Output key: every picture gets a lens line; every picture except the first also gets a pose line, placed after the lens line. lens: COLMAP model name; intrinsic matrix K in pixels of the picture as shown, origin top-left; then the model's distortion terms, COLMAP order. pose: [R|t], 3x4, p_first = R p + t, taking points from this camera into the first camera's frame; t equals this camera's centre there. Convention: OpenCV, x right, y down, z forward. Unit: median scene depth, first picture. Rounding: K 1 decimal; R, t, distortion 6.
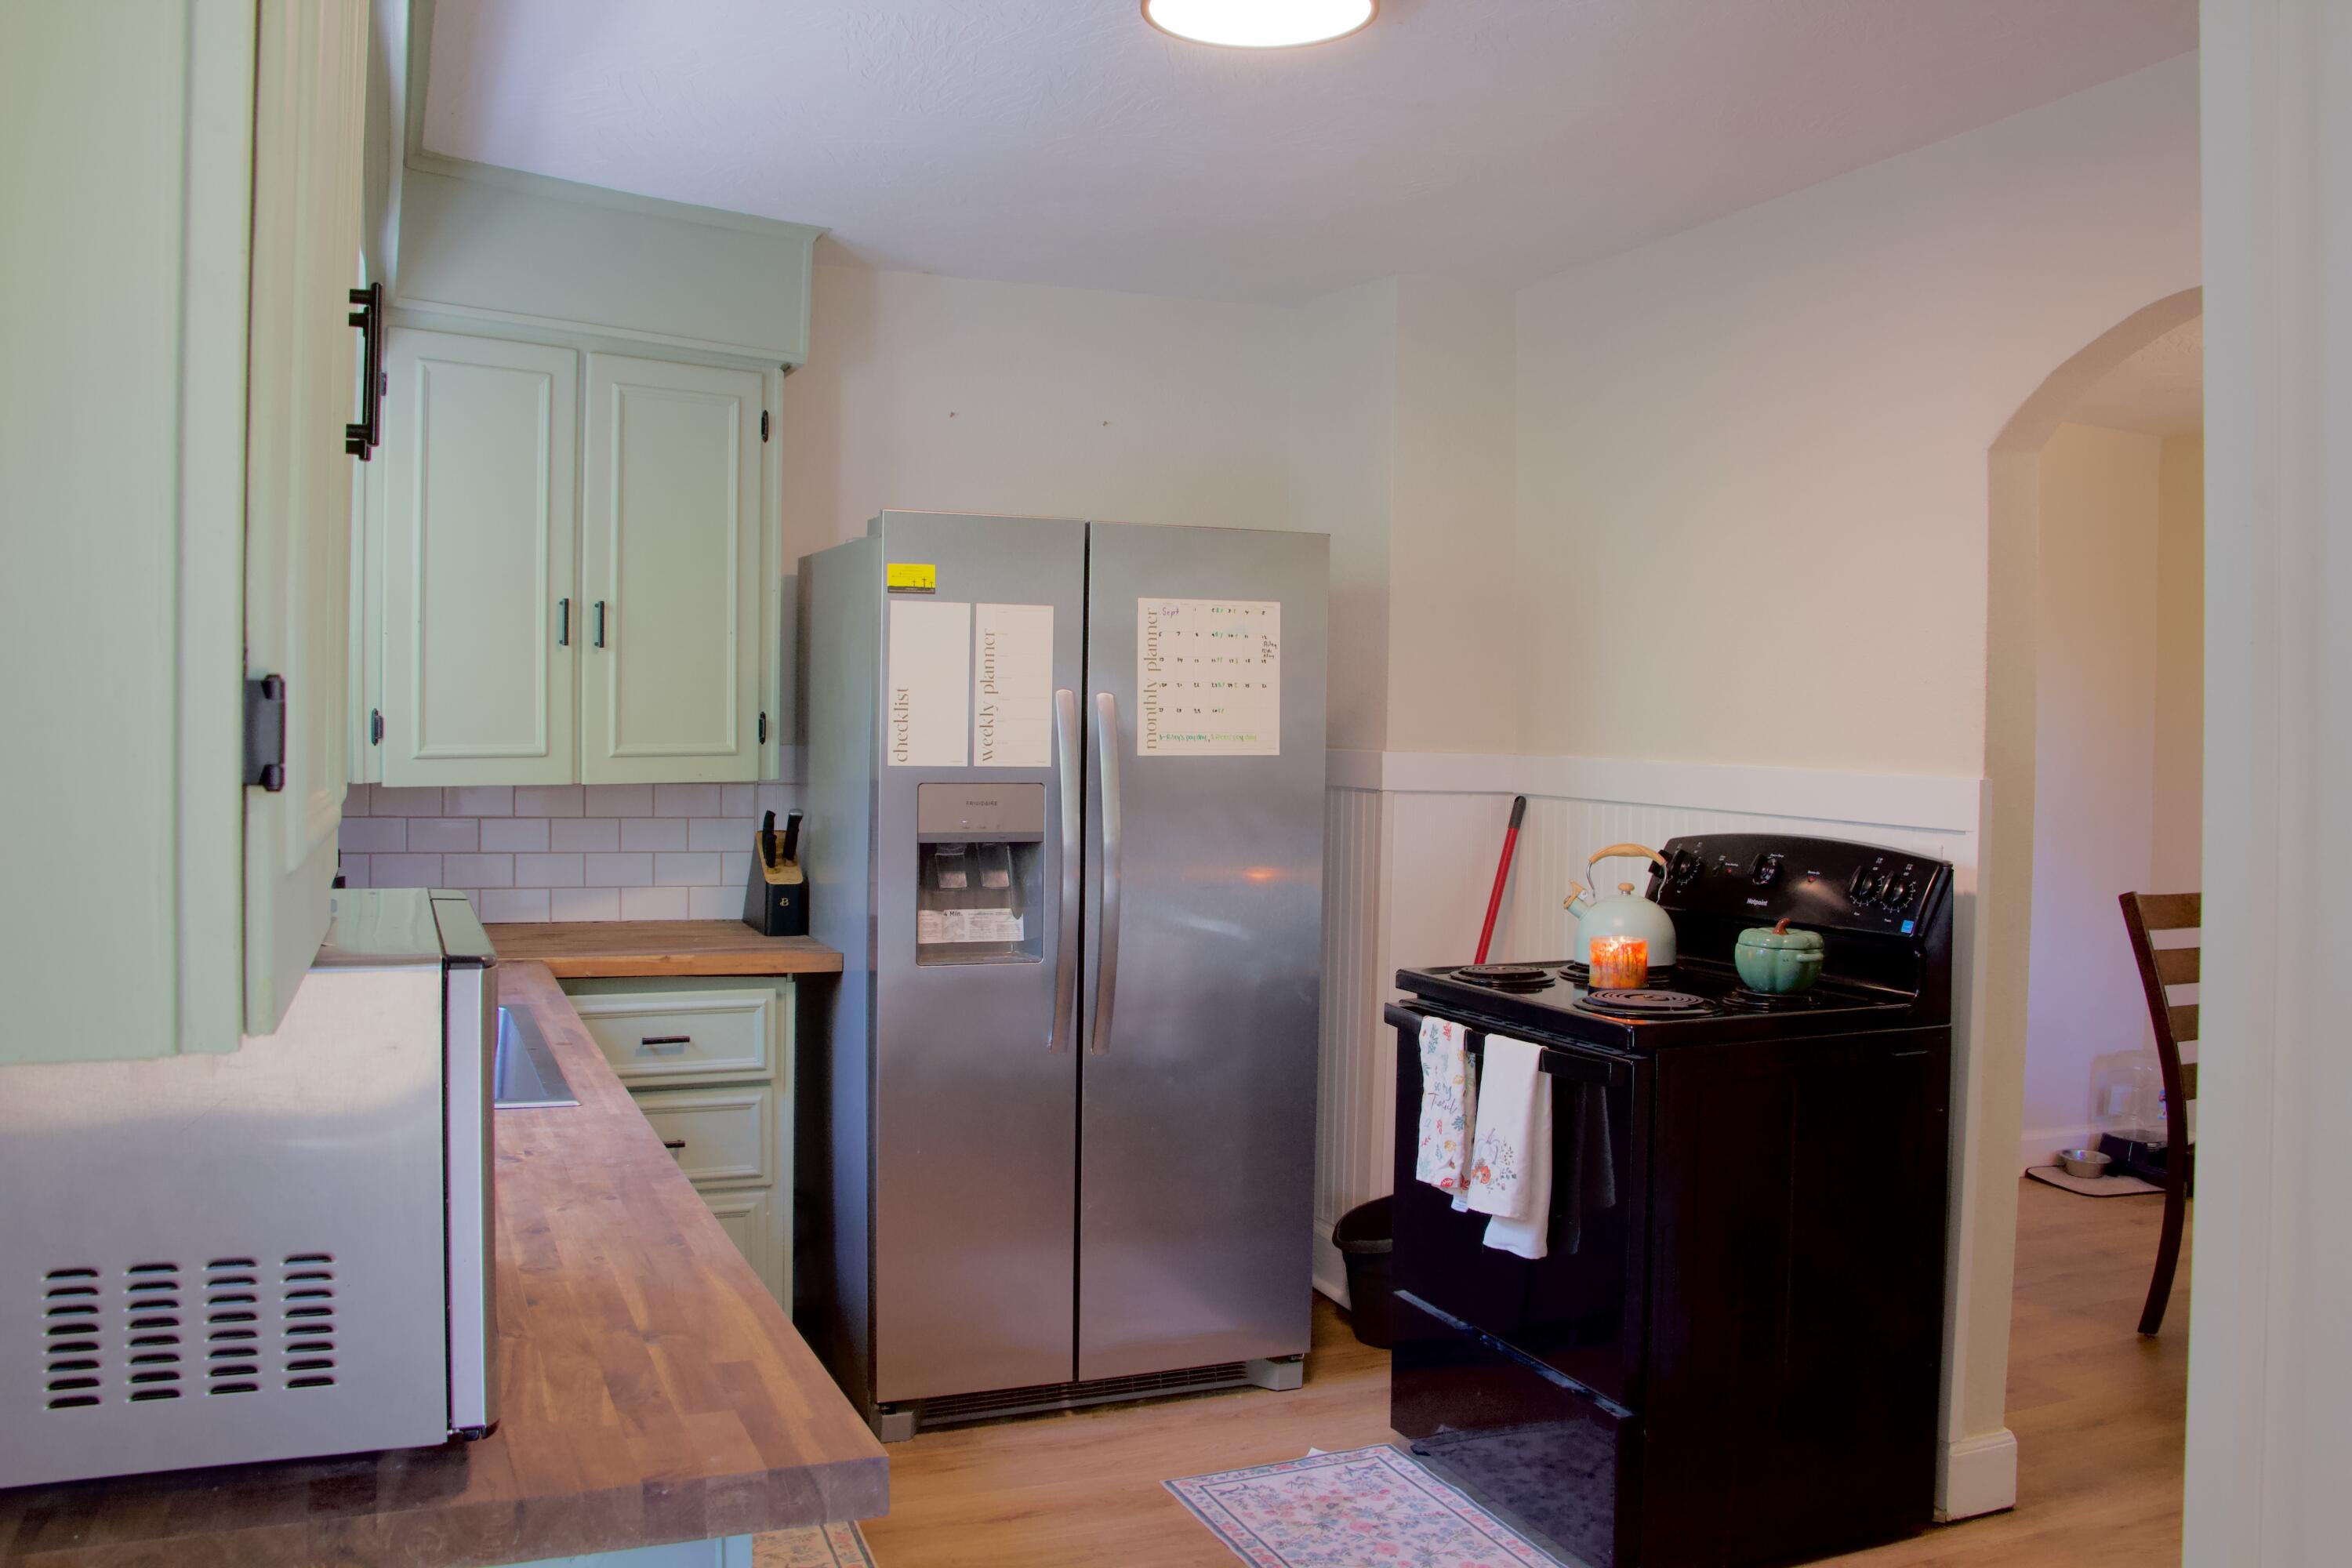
lens RADIAL K [[1927.6, 0, 1175.2], [0, 1927.6, 761.7], [0, 0, 1]] dist [-0.181266, 0.149558]
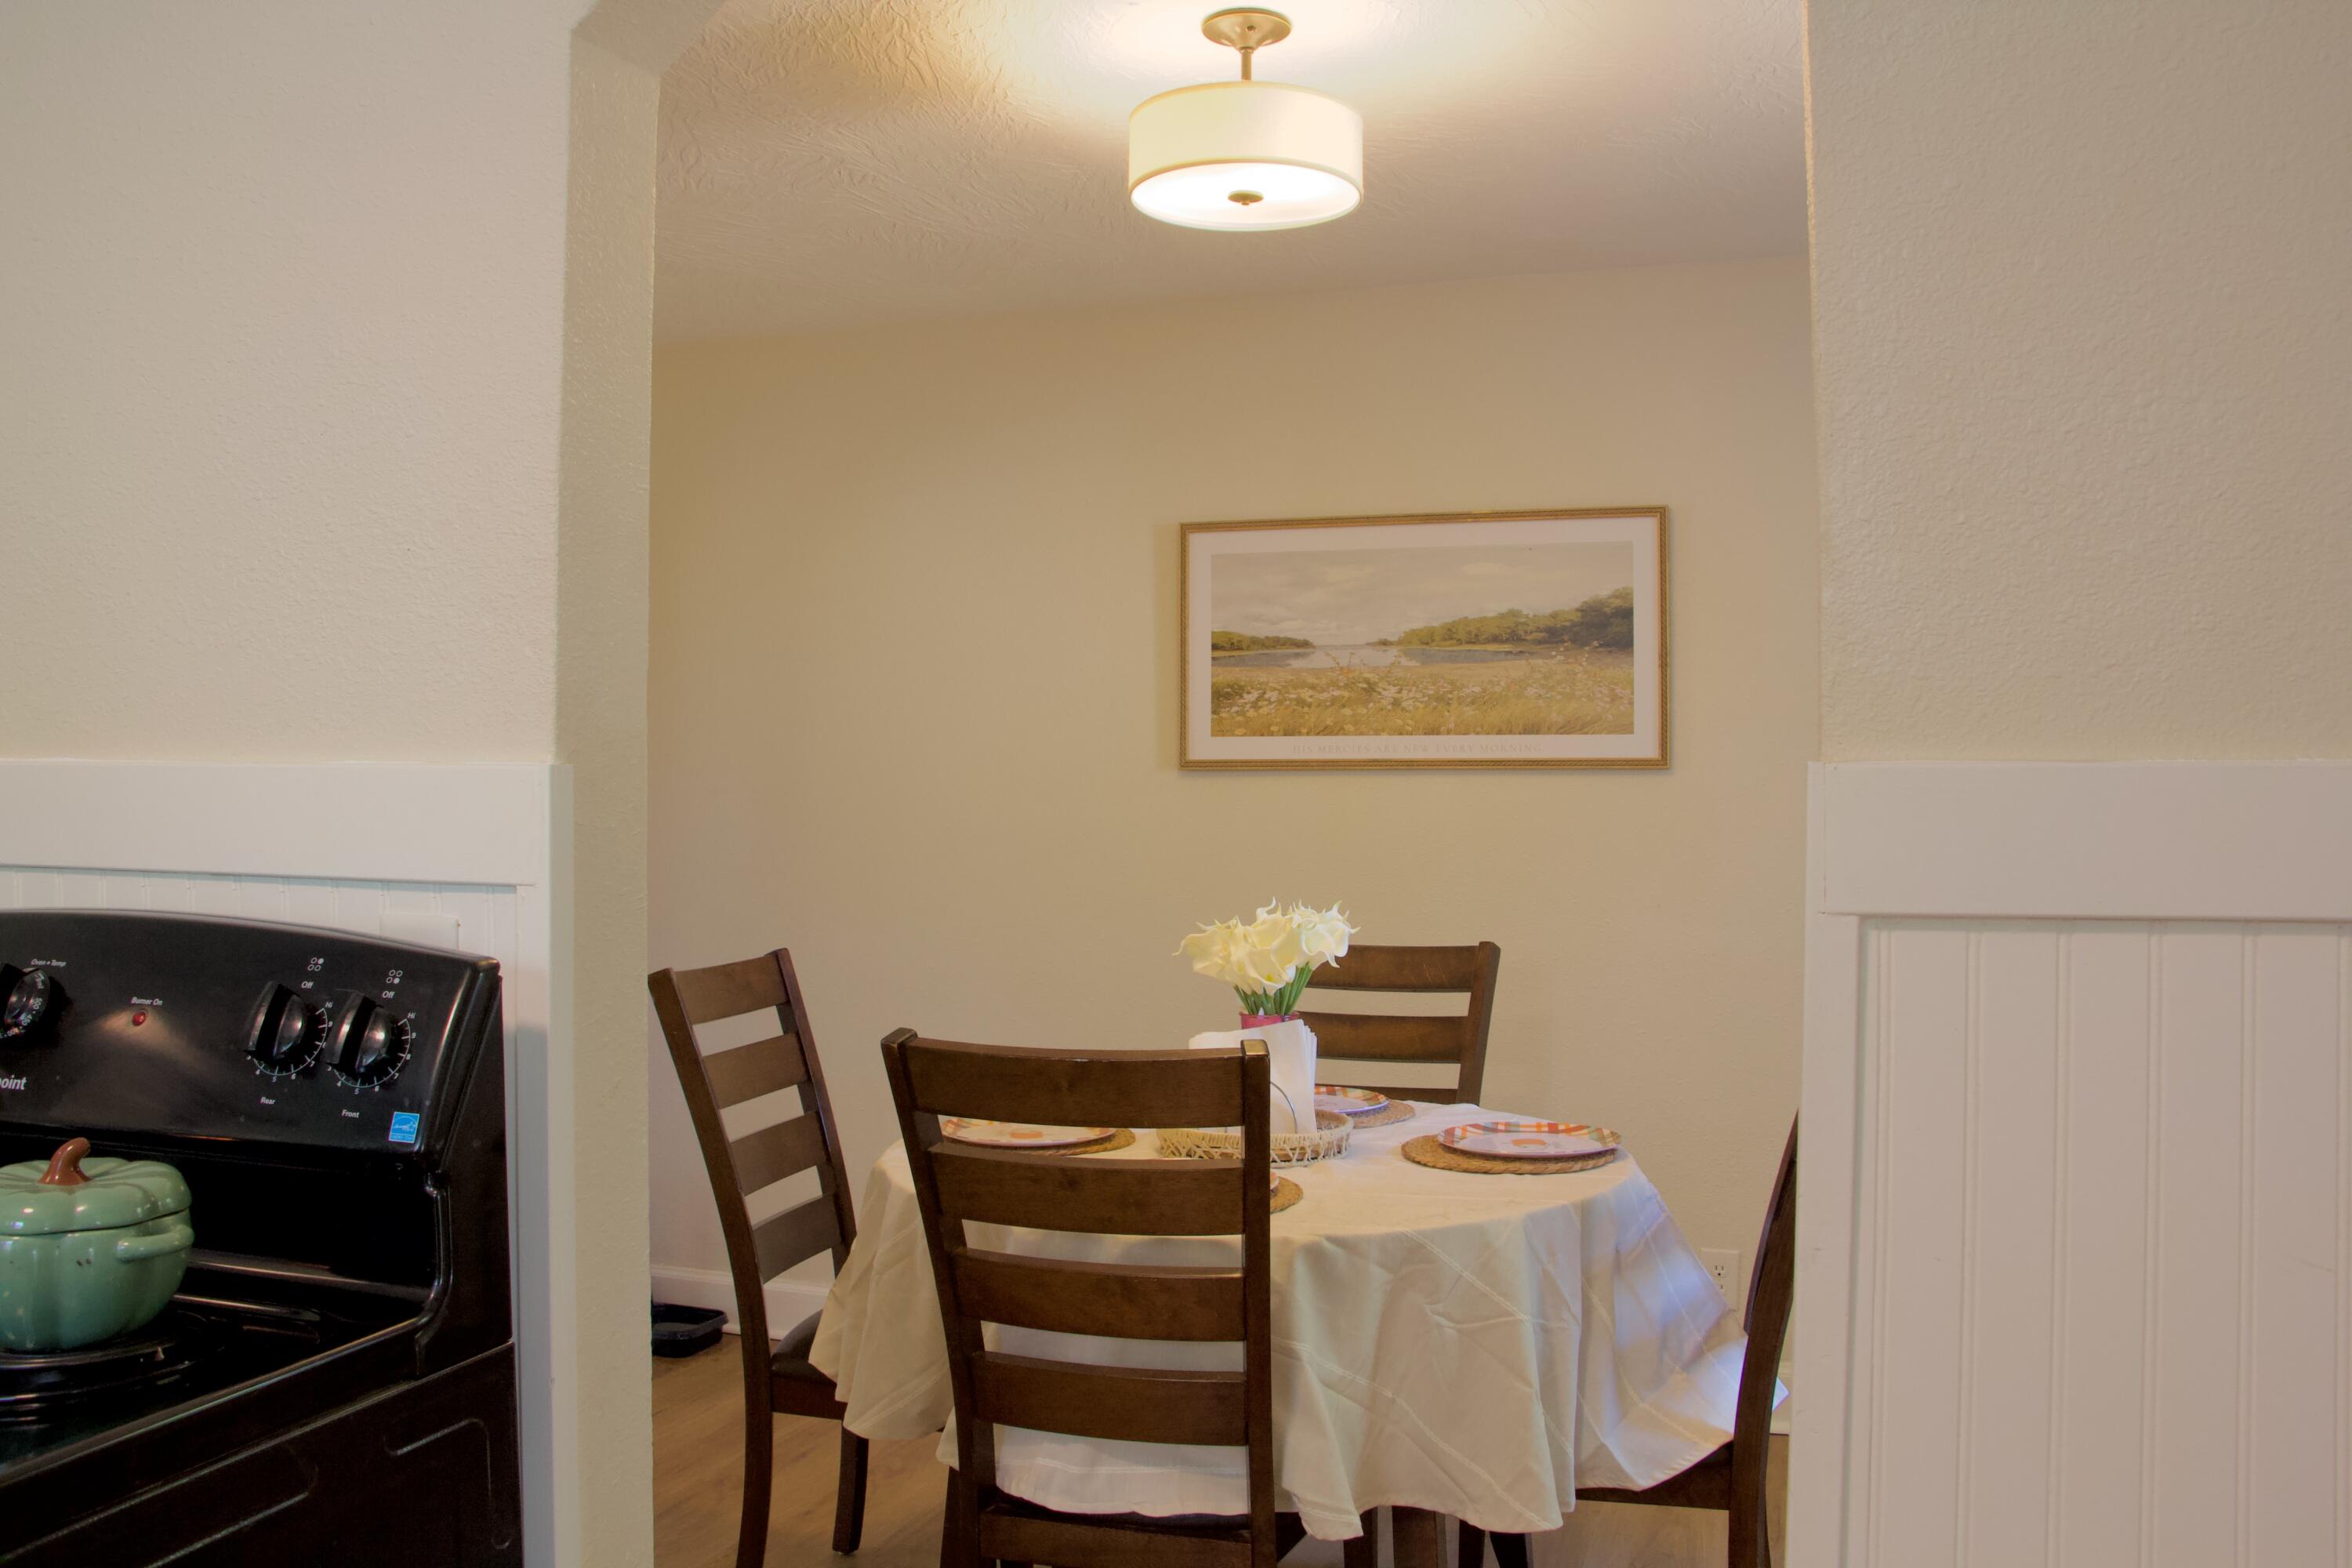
lens RADIAL K [[1927.6, 0, 1175.2], [0, 1927.6, 761.7], [0, 0, 1]] dist [-0.181266, 0.149558]
pose [[0.654873, -0.004865, 0.755724, 0.192041], [0.023486, 0.999627, -0.013916, 0.018436], [-0.755374, 0.026863, 0.654743, 0.600400]]
